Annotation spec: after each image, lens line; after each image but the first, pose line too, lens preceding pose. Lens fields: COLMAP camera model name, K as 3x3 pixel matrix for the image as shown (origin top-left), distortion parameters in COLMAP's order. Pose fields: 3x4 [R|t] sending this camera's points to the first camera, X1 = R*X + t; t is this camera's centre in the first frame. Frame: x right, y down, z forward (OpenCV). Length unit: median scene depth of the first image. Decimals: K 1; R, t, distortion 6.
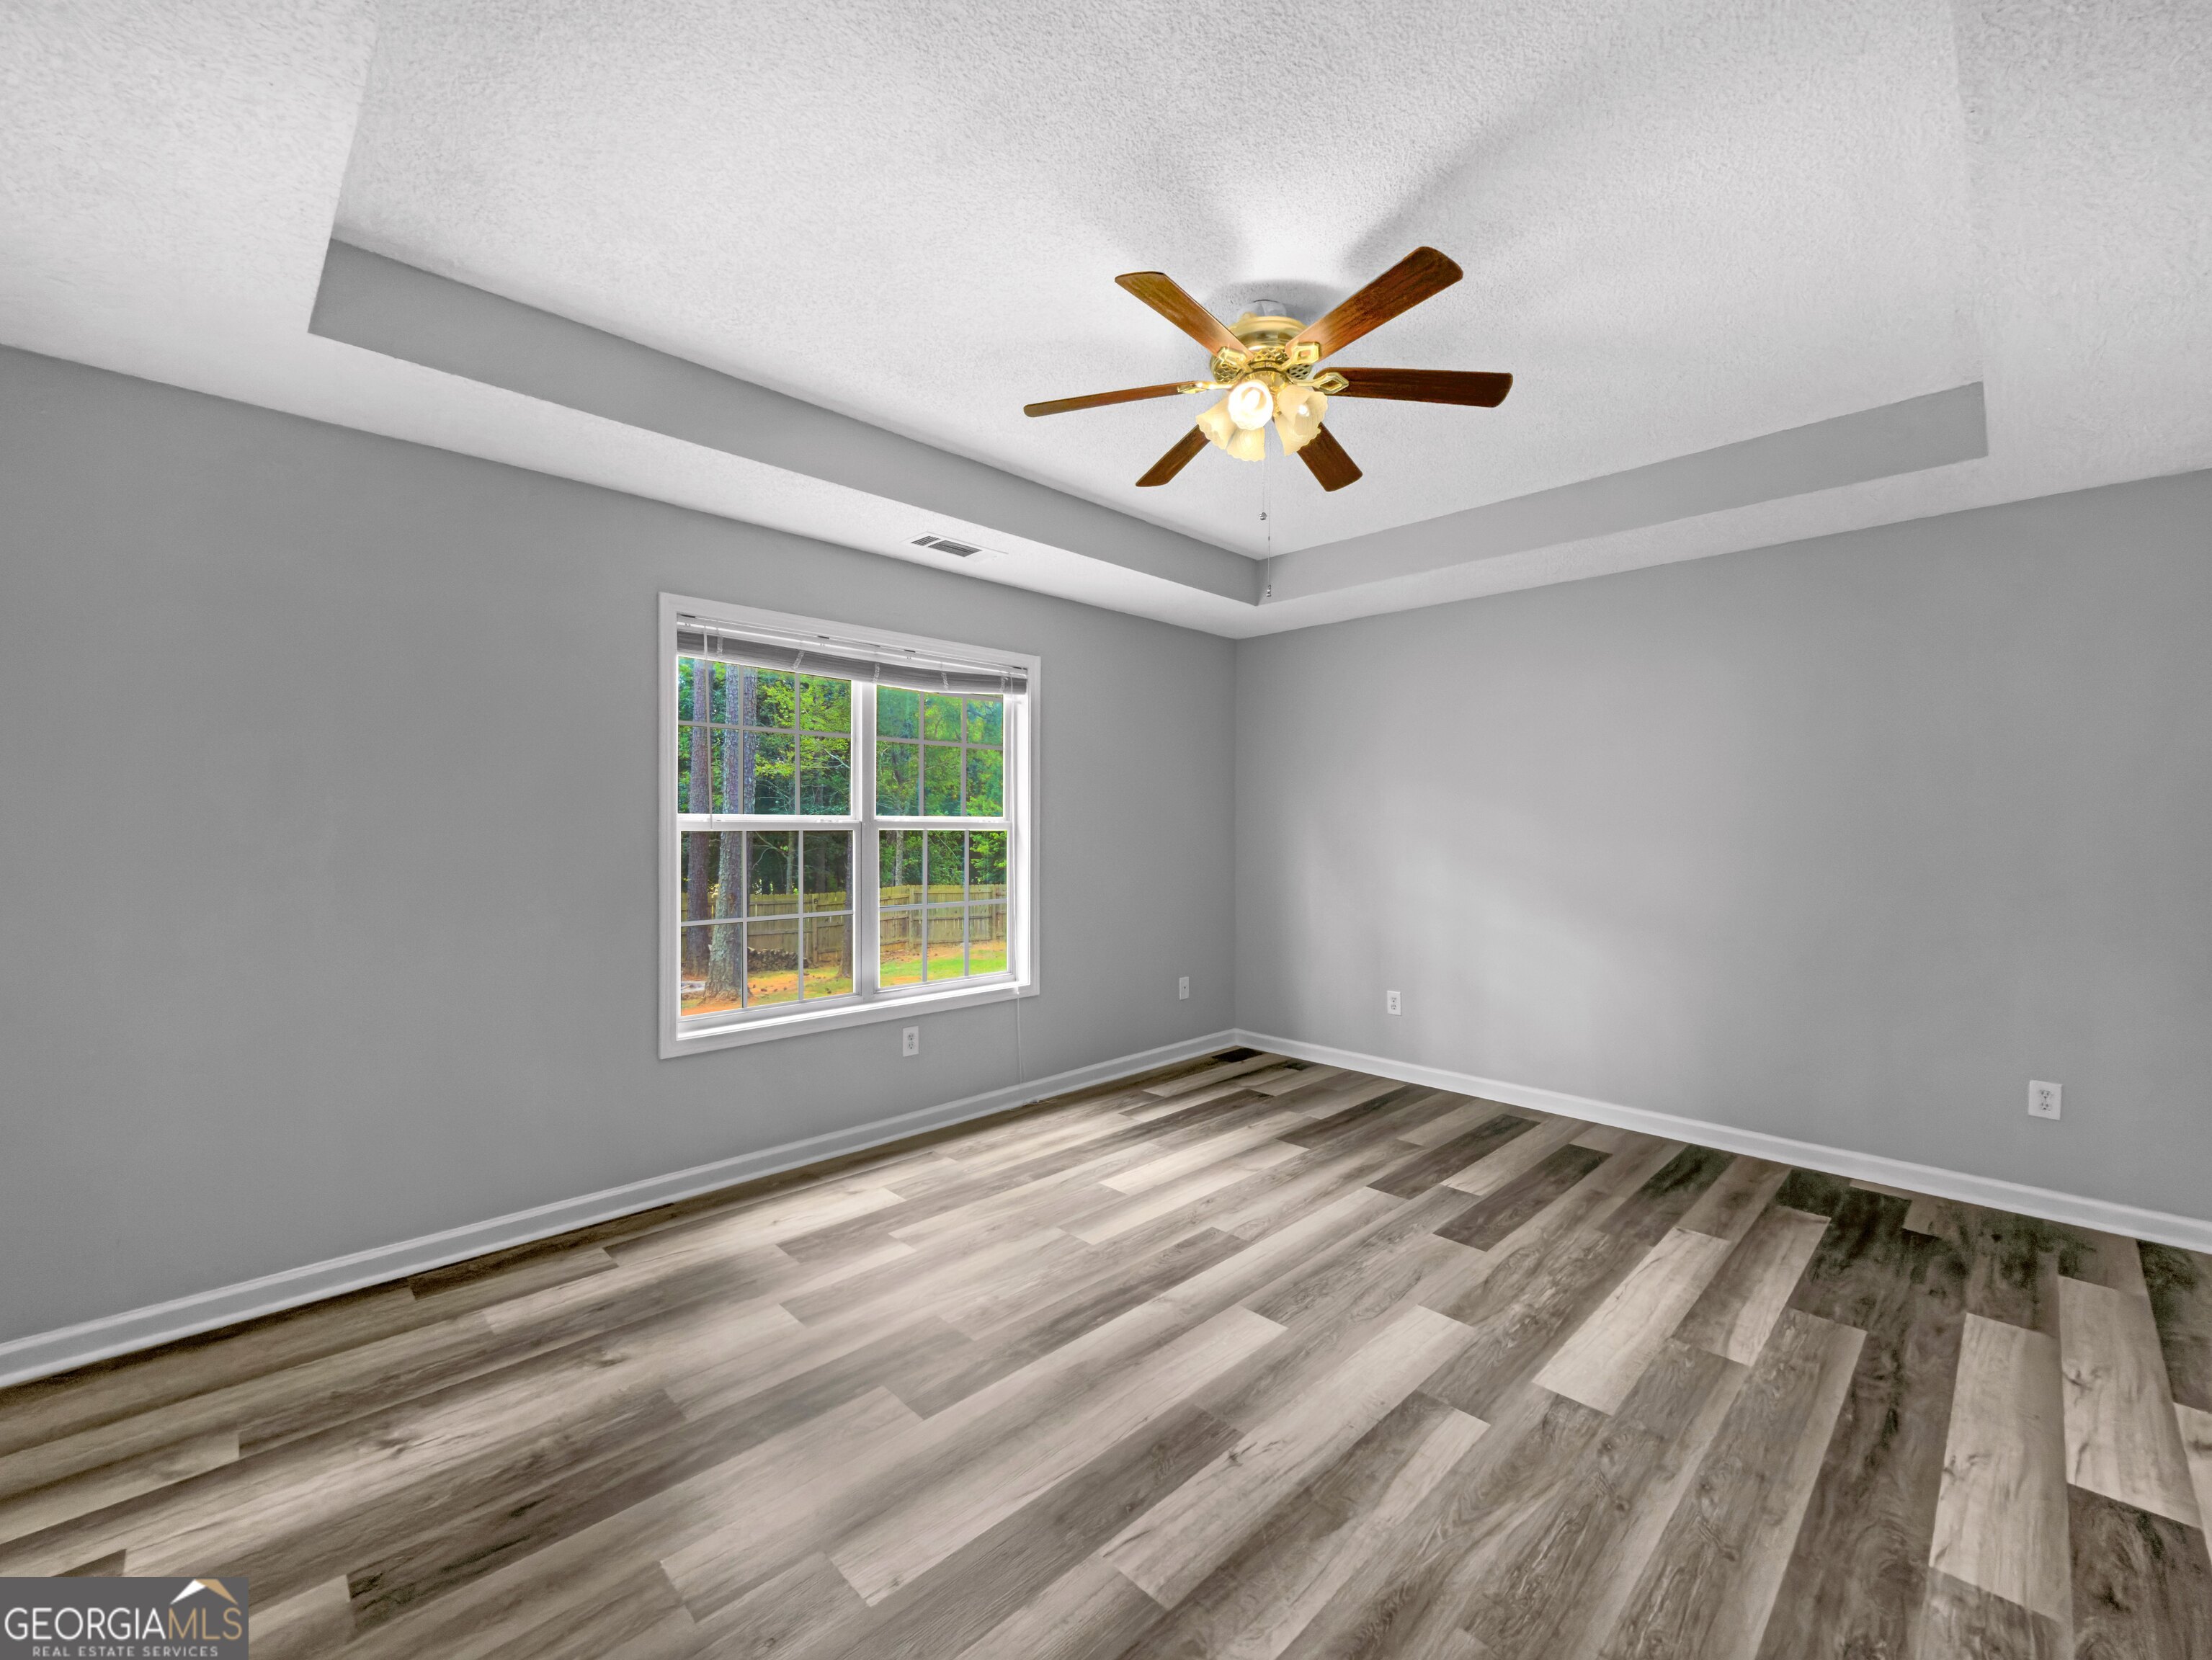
lens RADIAL K [[938.8, 0, 1155.7], [0, 938.8, 834.5], [0, 0, 1]] dist [0.000150, 0.003856]
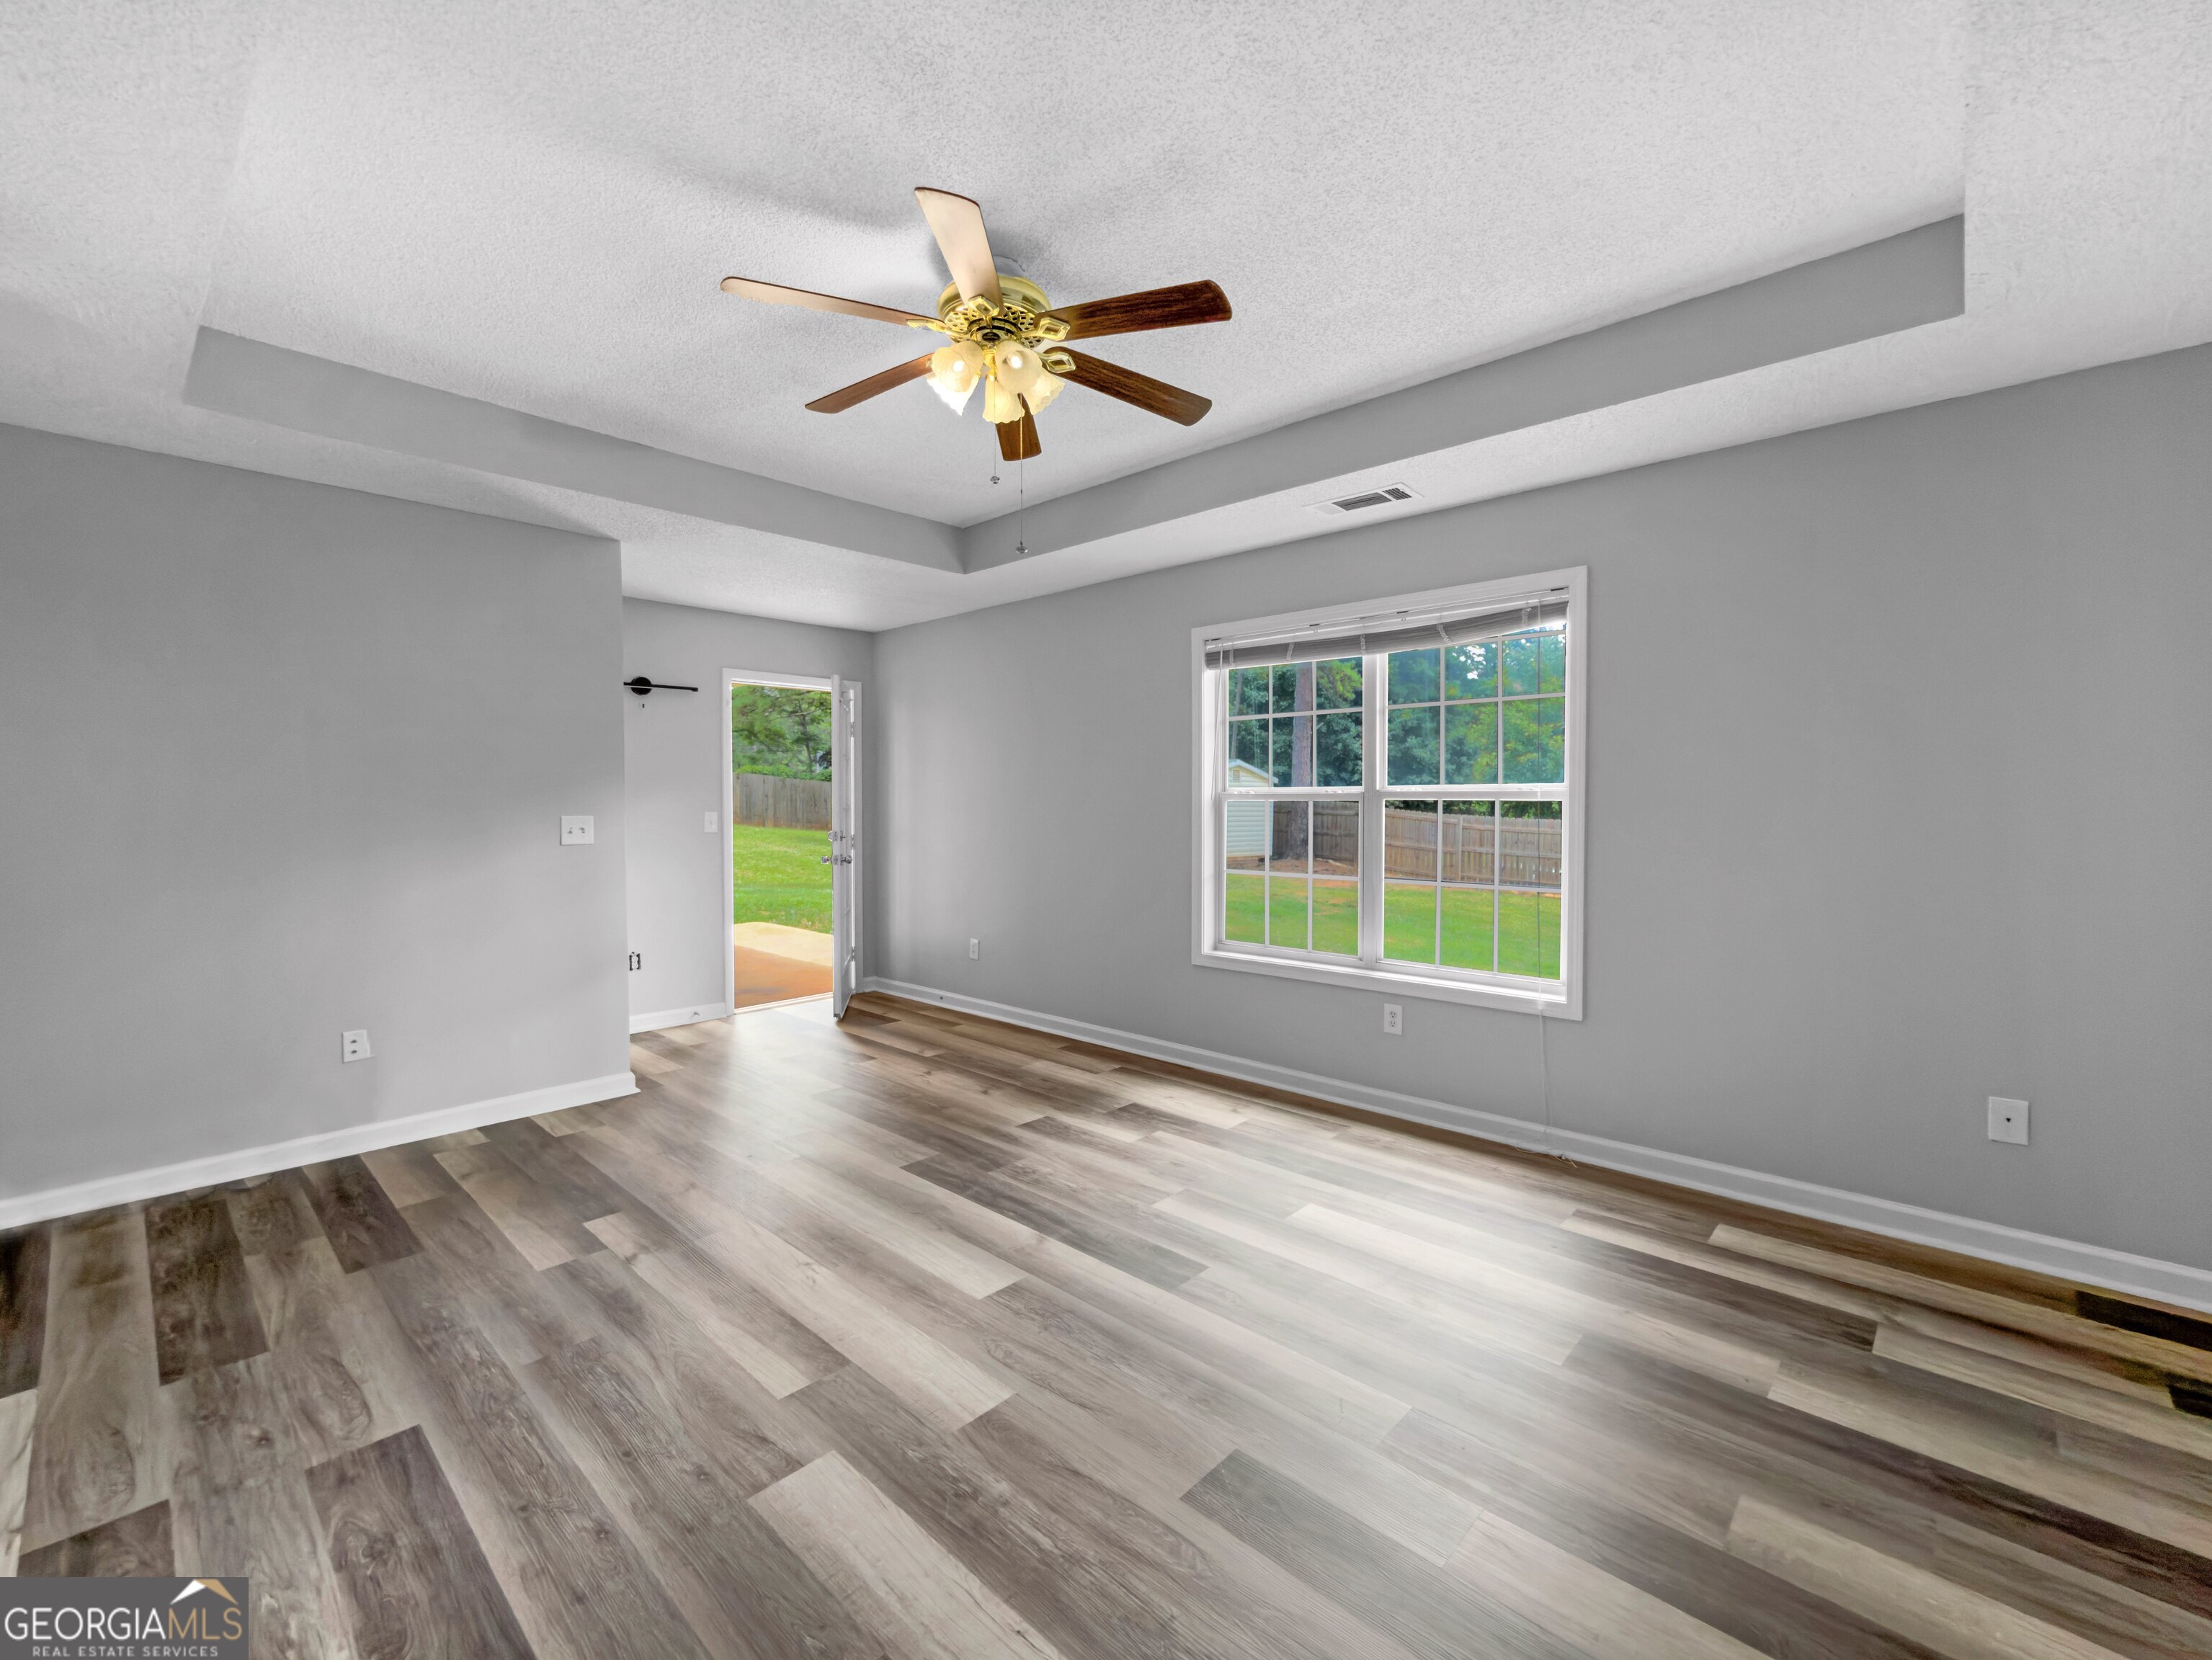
lens RADIAL K [[912.2, 0, 1084.0], [0, 912.2, 824.7], [0, 0, 1]] dist [0.000832, 0.000303]
pose [[0.002924, 0.024744, -0.999690, 0.911899], [-0.007714, 0.999665, 0.024720, 0.000172], [0.999966, 0.007639, 0.003114, 0.922088]]
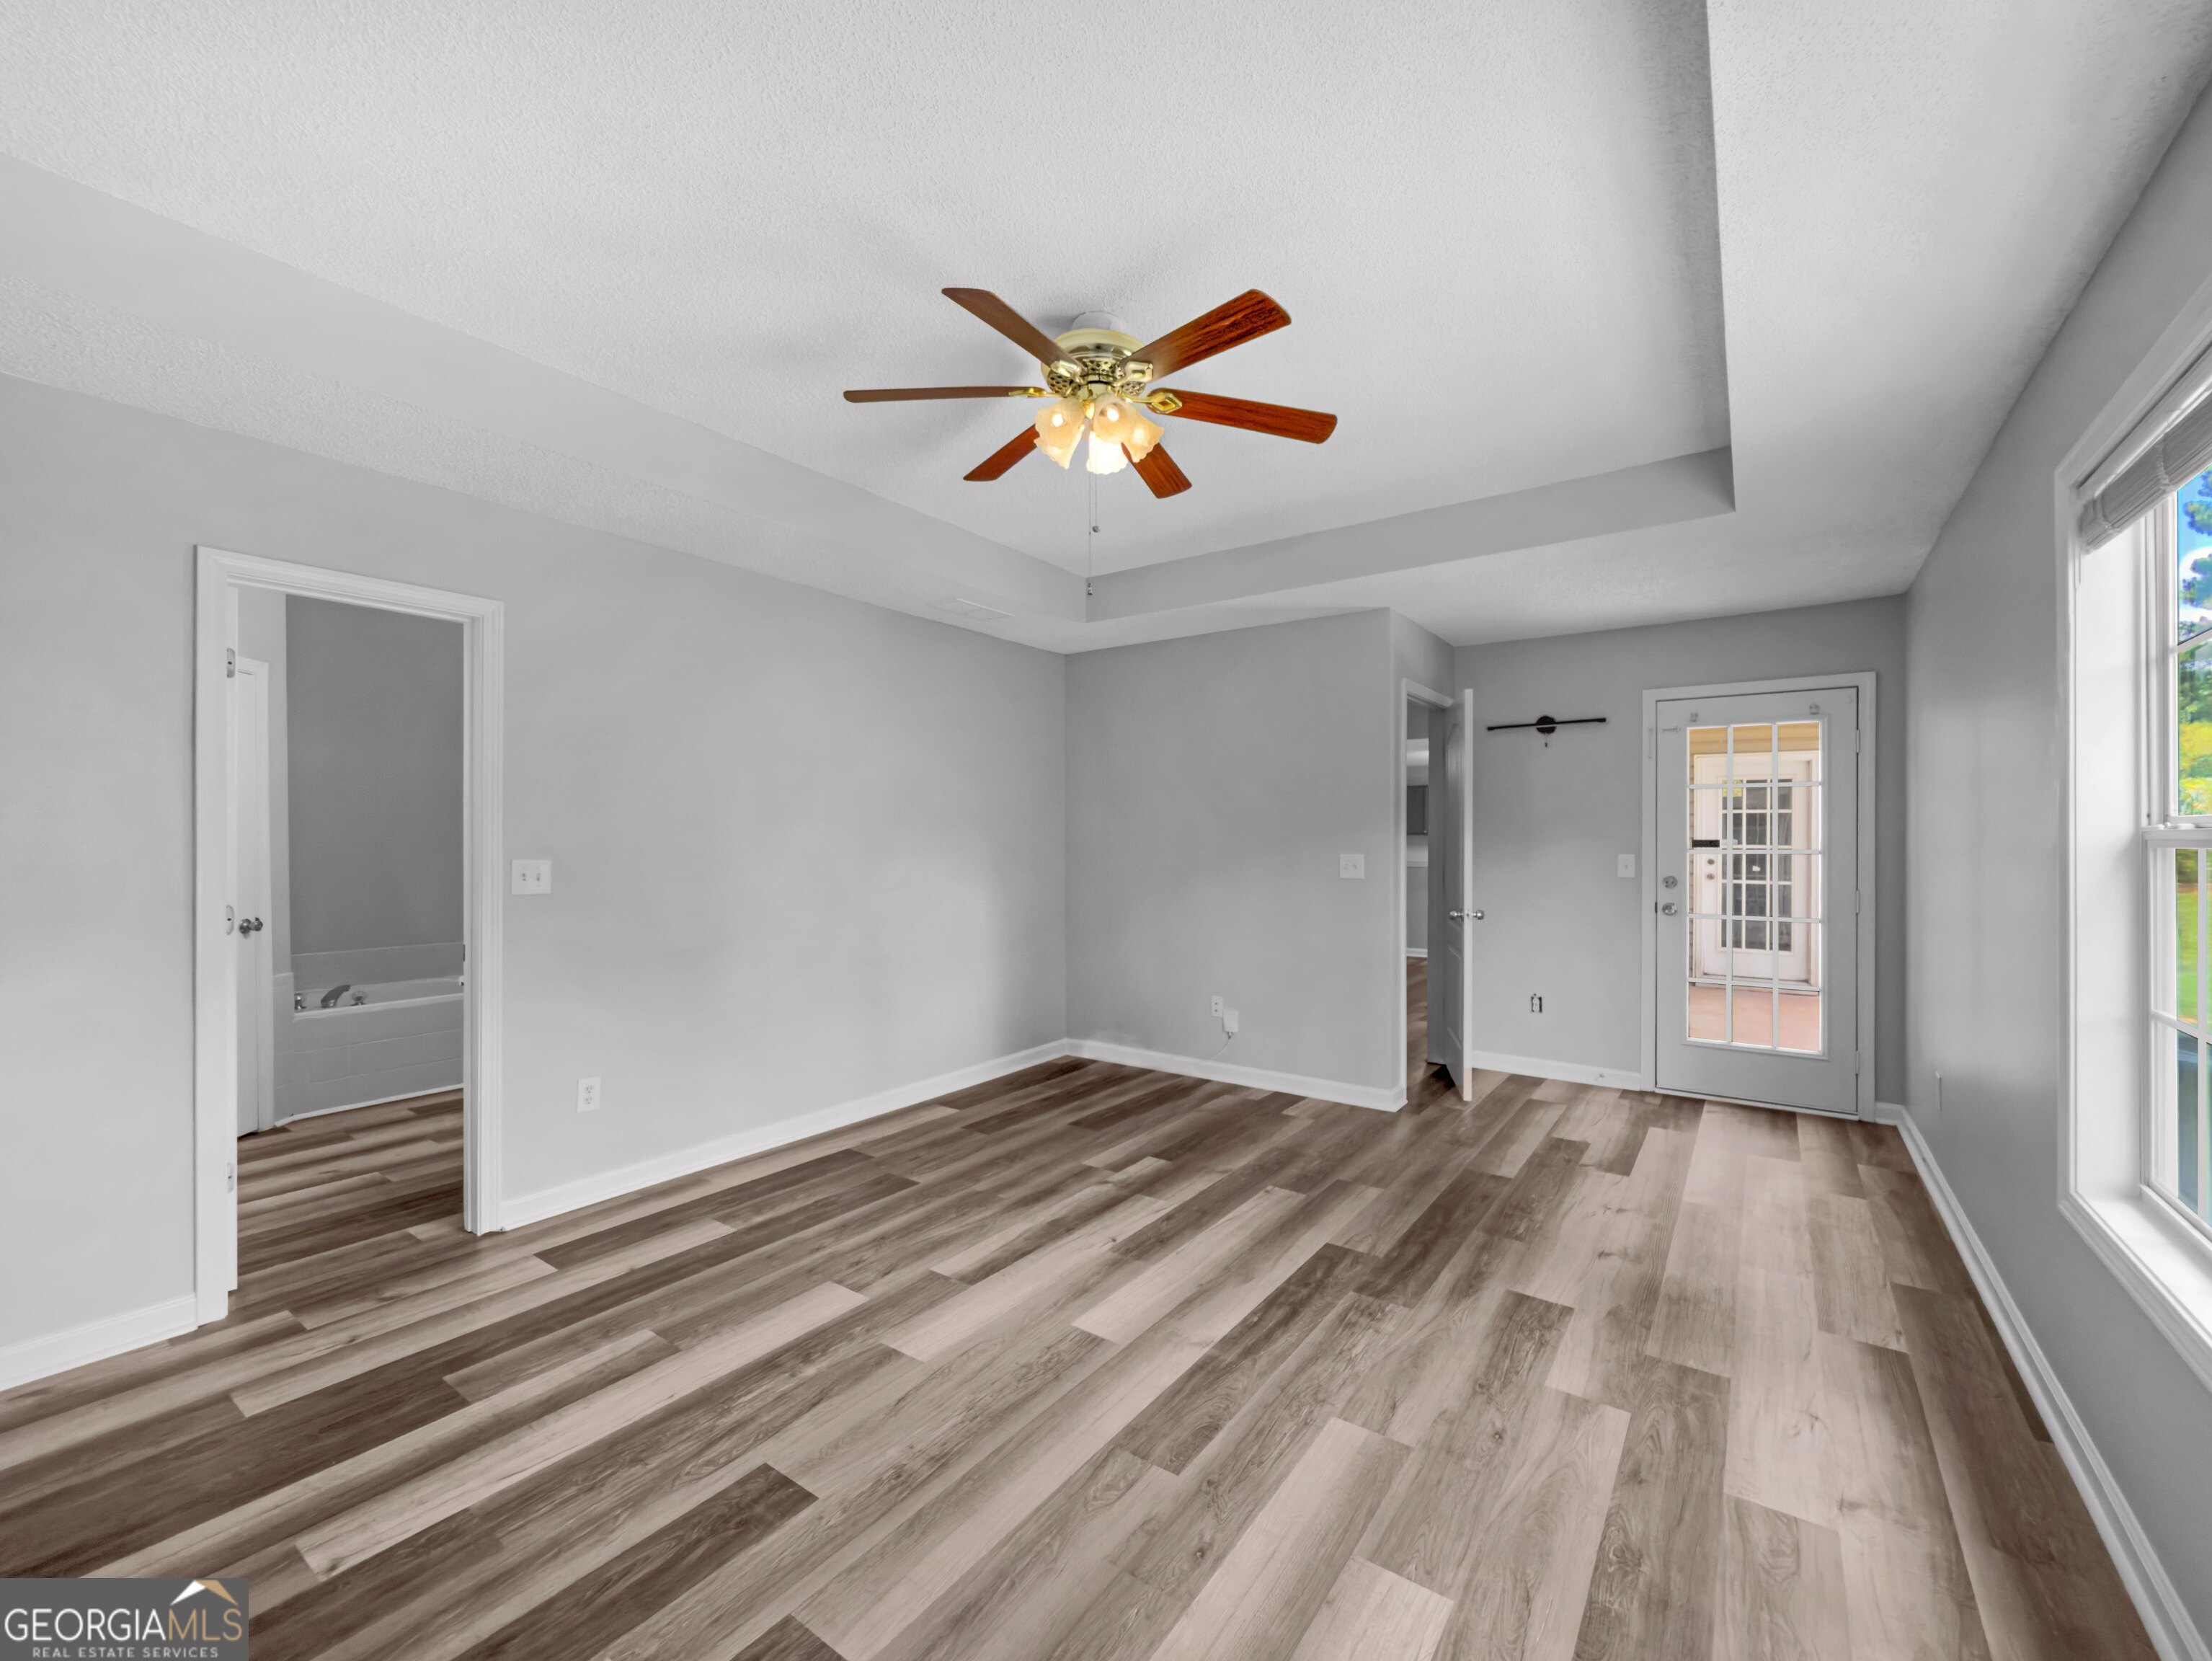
lens RADIAL K [[928.2, 0, 1136.7], [0, 928.2, 834.1], [0, 0, 1]] dist [0.001101, -0.000179]
pose [[-0.986790, -0.006417, -0.161879, 0.197721], [-0.006763, 0.999976, 0.001588, -0.006065], [0.161865, 0.002662, -0.986809, 1.672181]]
